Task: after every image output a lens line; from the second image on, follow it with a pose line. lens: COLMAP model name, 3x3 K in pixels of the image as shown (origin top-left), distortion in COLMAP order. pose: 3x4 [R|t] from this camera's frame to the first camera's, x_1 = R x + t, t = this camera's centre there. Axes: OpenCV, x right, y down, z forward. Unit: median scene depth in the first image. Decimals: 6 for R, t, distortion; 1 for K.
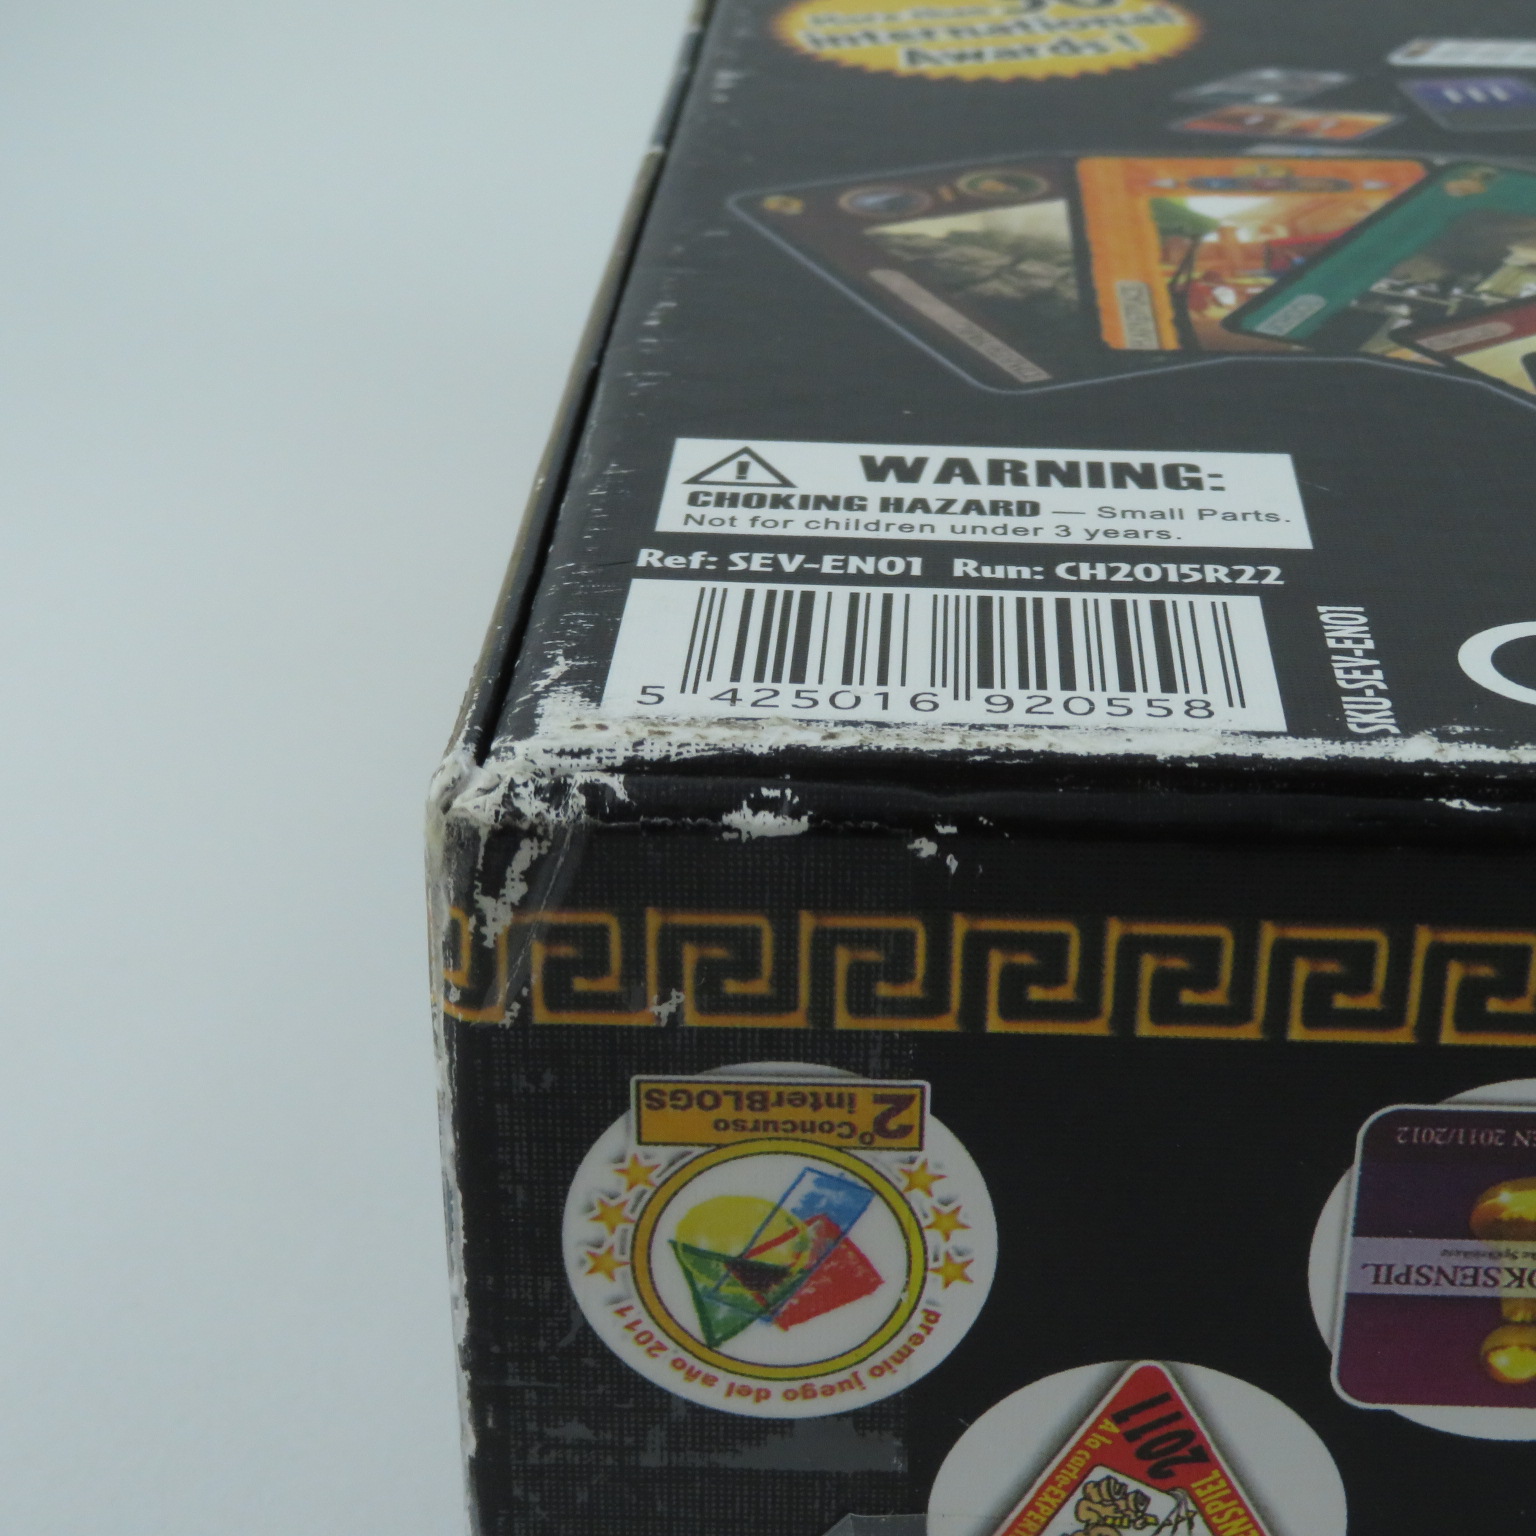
lens RADIAL K [[3115.8, 0, 768.0], [0, 3115.8, 768.0], [0, 0, 1]] dist [-0.019301, 0.008331]
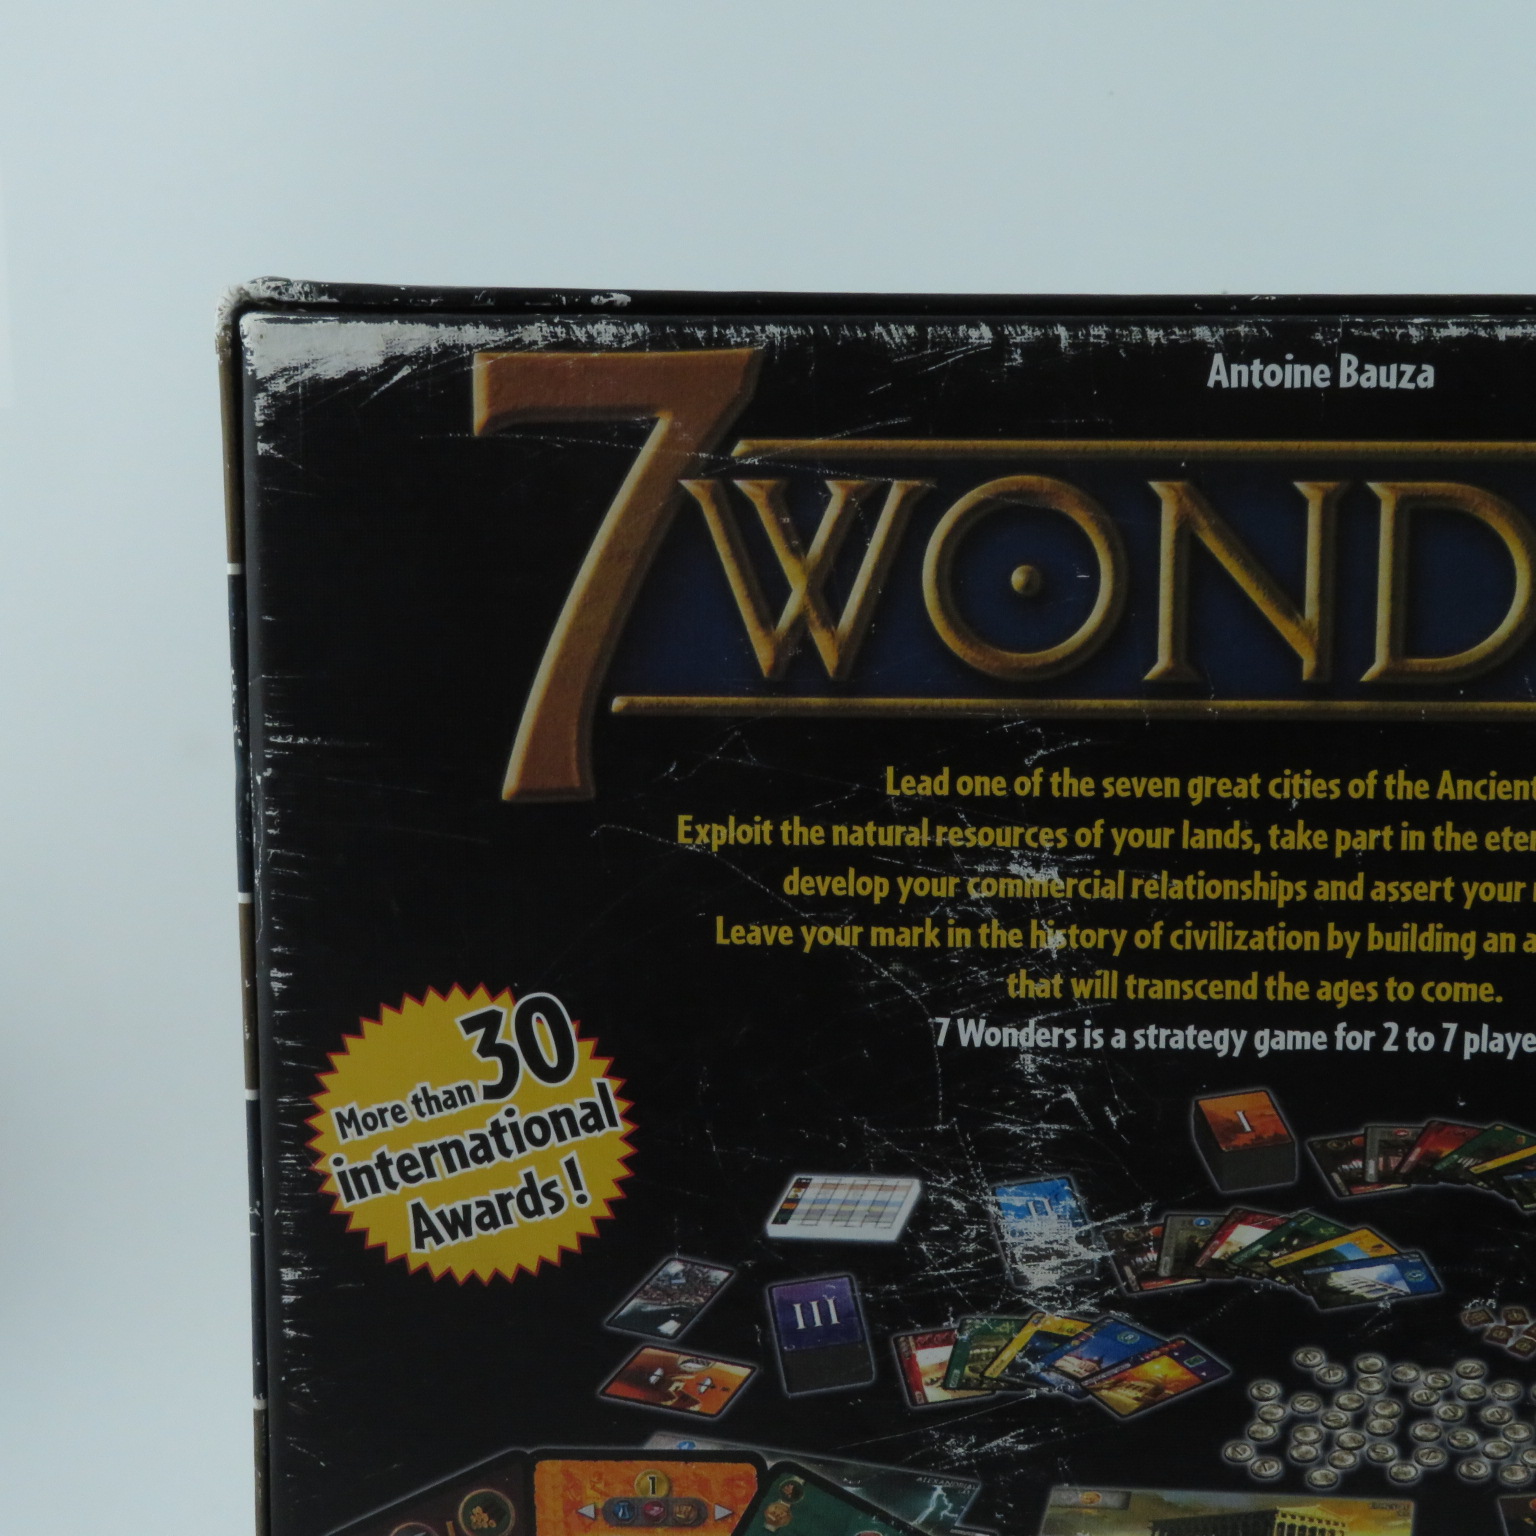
lens RADIAL K [[2326.2, 0, 780.4], [0, 2326.2, 769.7], [0, 0, 1]] dist [-0.007010, -0.028167]
pose [[0.997606, -0.047415, -0.050345, 0.389033], [0.063360, 0.334874, 0.940130, -1.822026], [-0.027717, -0.941069, 0.337076, 1.235711]]
